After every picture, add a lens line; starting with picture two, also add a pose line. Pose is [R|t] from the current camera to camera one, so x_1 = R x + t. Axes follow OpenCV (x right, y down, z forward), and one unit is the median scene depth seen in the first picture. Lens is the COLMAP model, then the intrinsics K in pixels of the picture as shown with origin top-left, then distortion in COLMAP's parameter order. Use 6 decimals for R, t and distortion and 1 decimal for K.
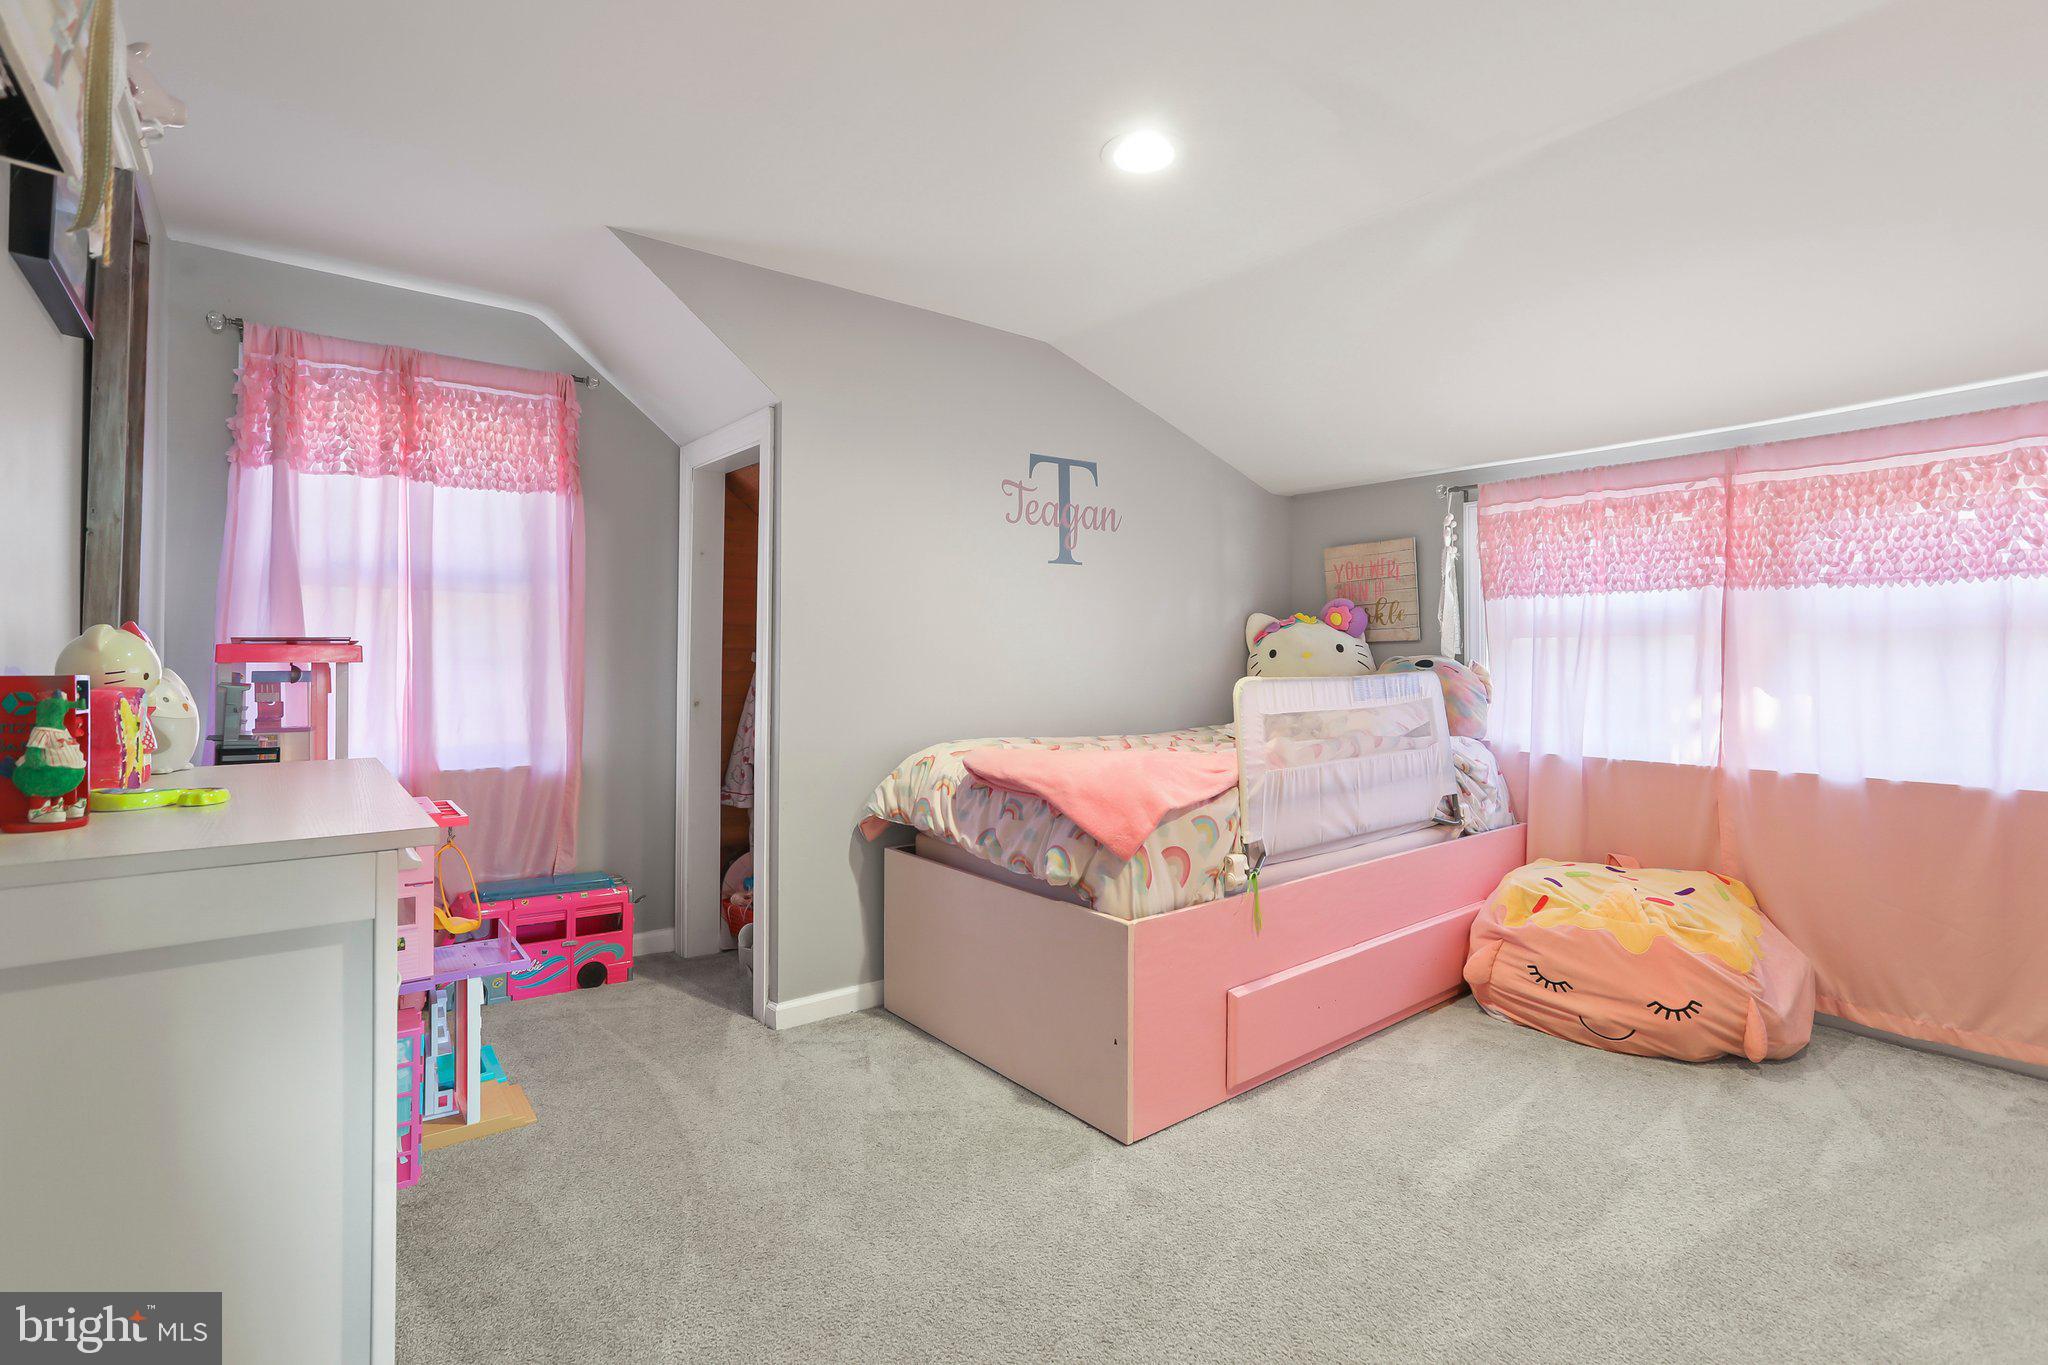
lens RADIAL K [[947.6, 0, 1019.9], [0, 947.6, 642.6], [0, 0, 1]] dist [0.001107, 0.000427]
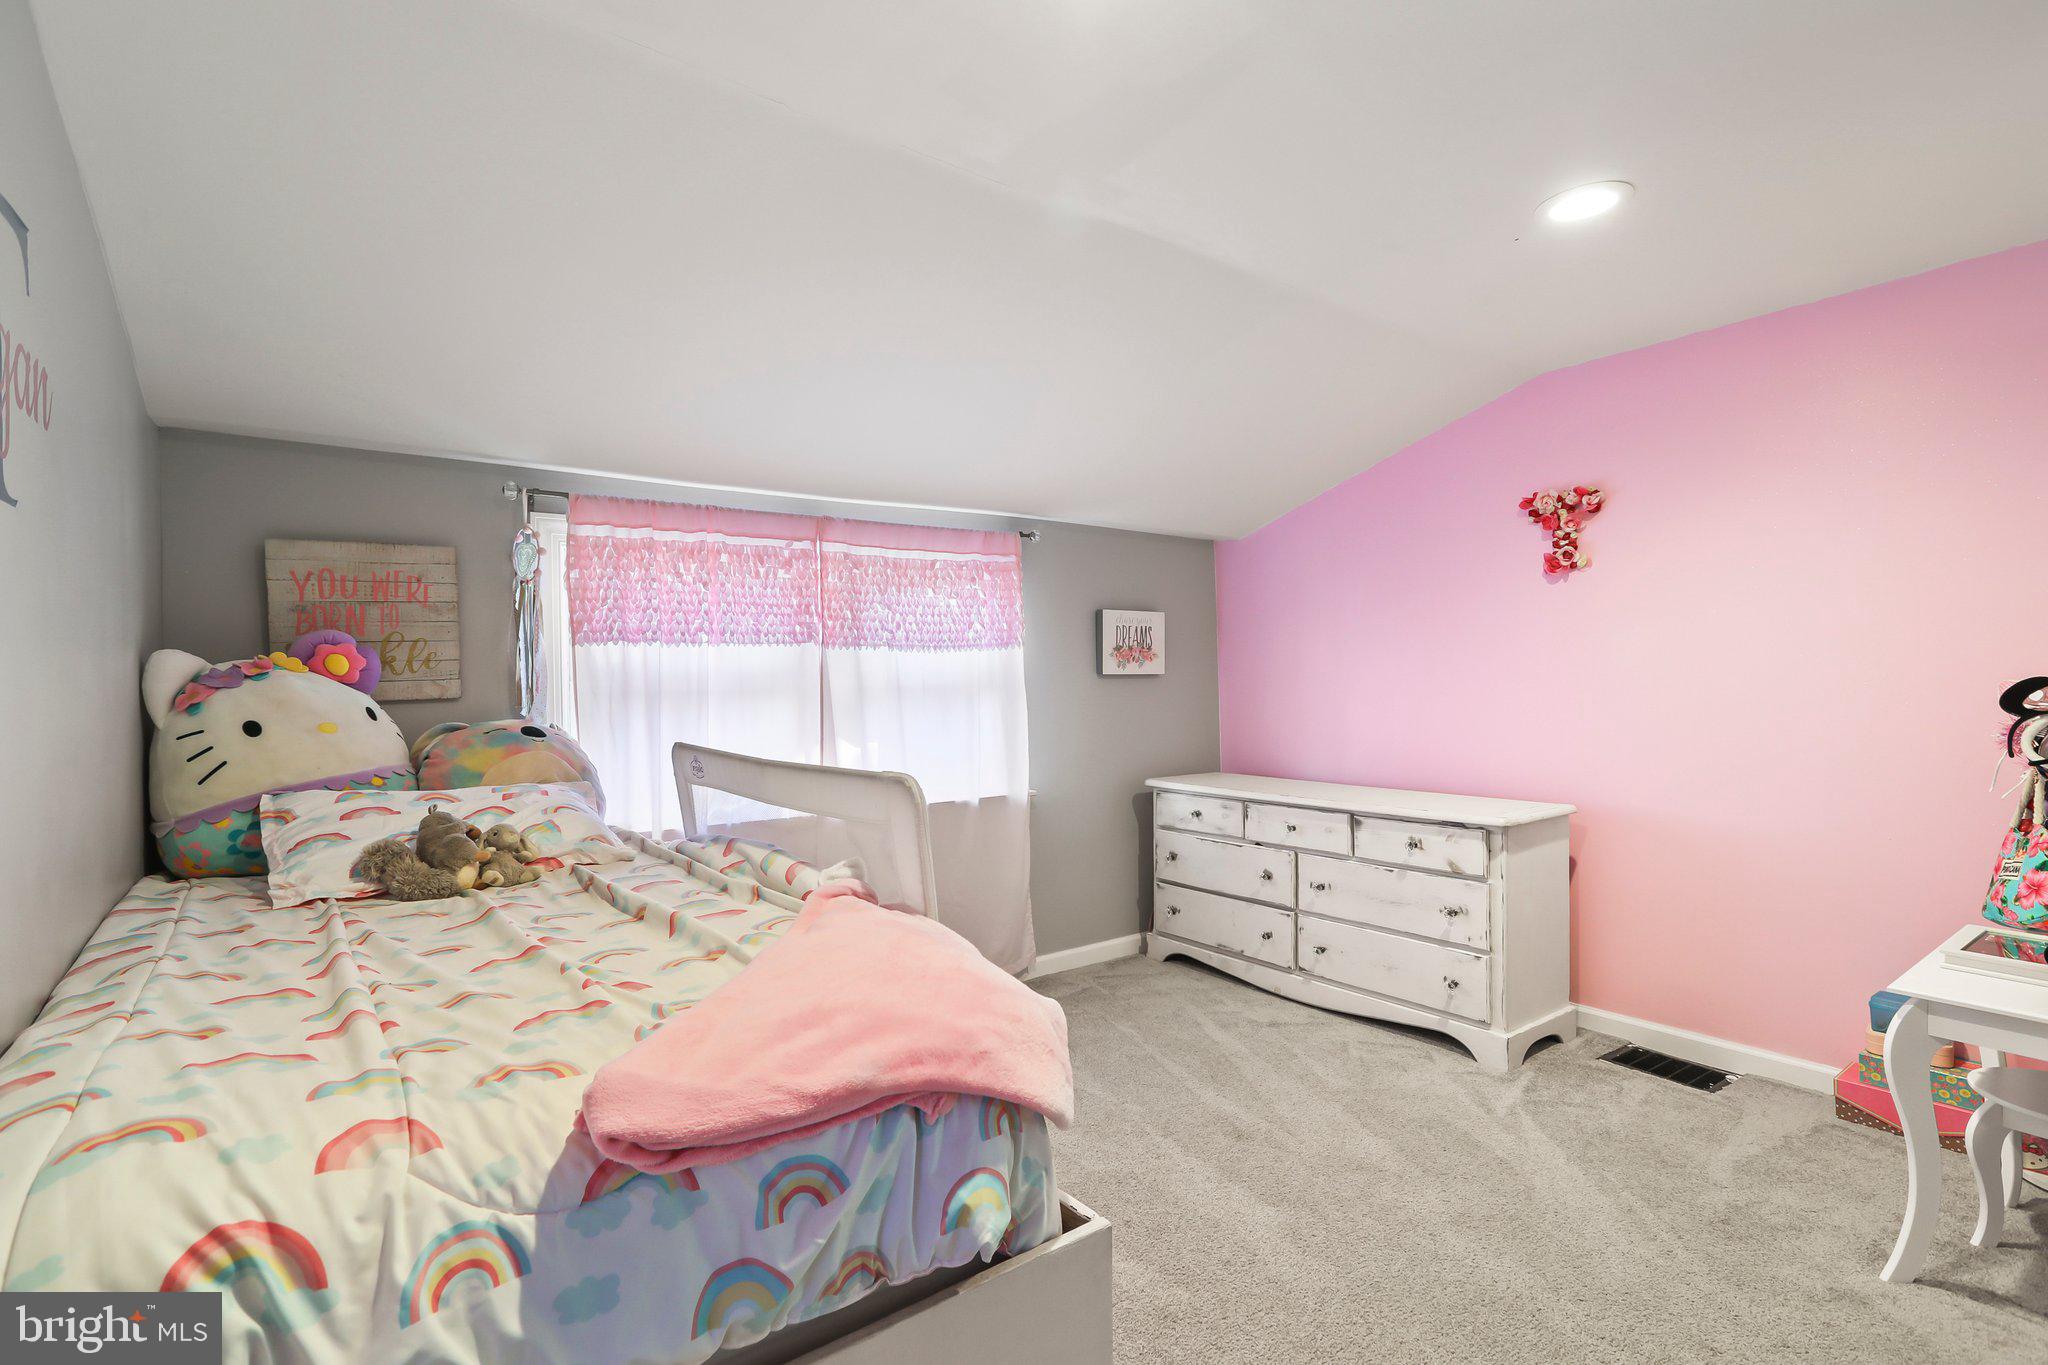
lens RADIAL K [[970.4, 0, 1024.0], [0, 970.4, 682.5], [0, 0, 1]] dist [-0.002721, 0.000189]
pose [[0.026076, -0.011395, 0.999595, -0.338612], [-0.004216, 0.999925, 0.011508, -0.029669], [-0.999651, -0.004515, 0.026026, 0.725248]]
